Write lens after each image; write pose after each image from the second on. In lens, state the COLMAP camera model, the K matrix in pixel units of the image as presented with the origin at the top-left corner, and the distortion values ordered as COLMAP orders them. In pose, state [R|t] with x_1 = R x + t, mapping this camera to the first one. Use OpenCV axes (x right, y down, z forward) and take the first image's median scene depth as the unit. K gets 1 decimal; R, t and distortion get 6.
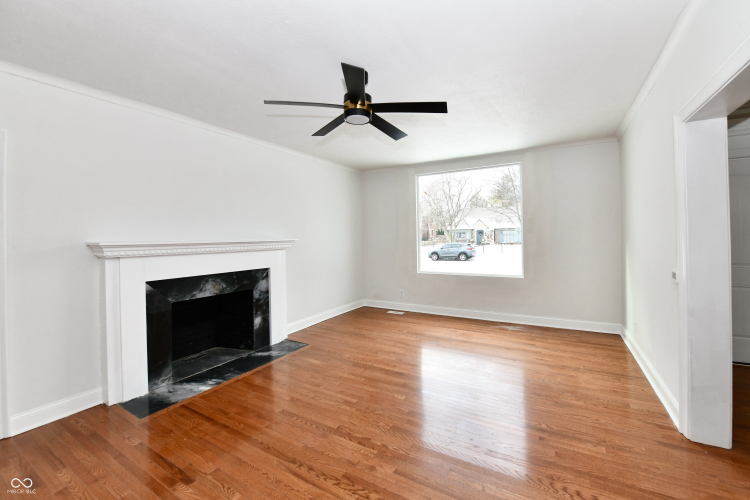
lens RADIAL K [[311.4, 0, 378.0], [0, 311.4, 237.2], [0, 0, 1]] dist [-0.015601, -0.000130]
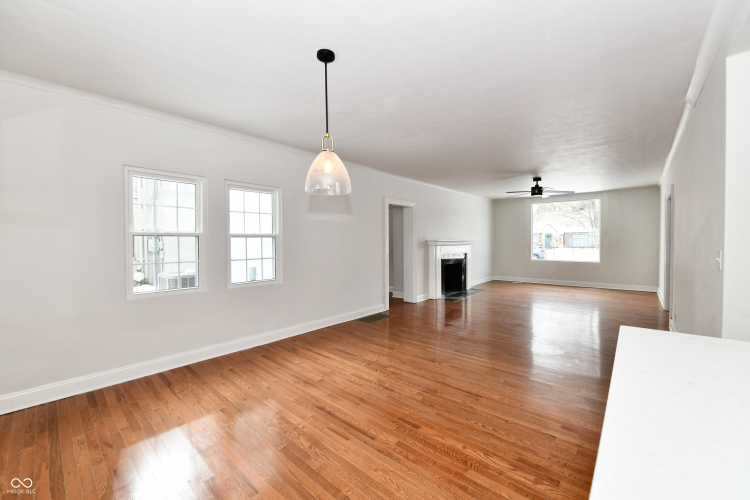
lens RADIAL K [[300.0, 0, 384.1], [0, 300.0, 248.2], [0, 0, 1]] dist [-0.002001, -0.000139]
pose [[0.984962, 0.012841, -0.172295, -0.611537], [-0.008130, 0.999574, 0.028020, 0.013922], [0.172581, -0.026198, 0.984647, -1.220212]]
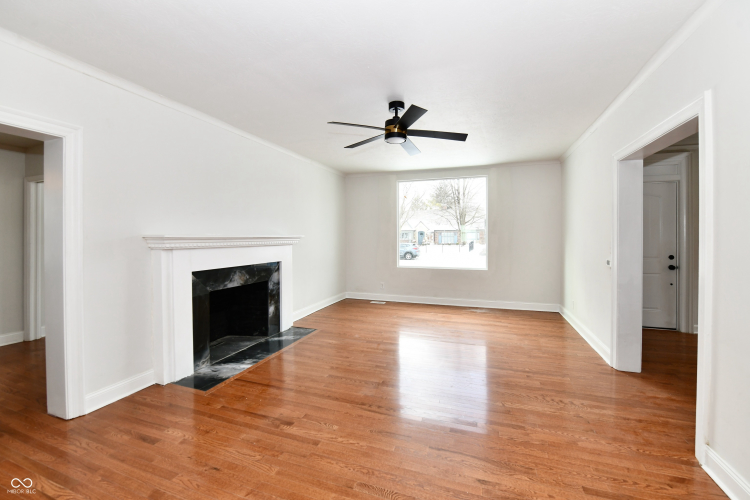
lens RADIAL K [[307.7, 0, 378.0], [0, 307.7, 241.2], [0, 0, 1]] dist [-0.017068, -0.000196]
pose [[0.982226, 0.011129, 0.187373, -0.239697], [-0.013584, 0.999838, 0.011824, 0.011147], [-0.187211, -0.014159, 0.982218, -0.141592]]
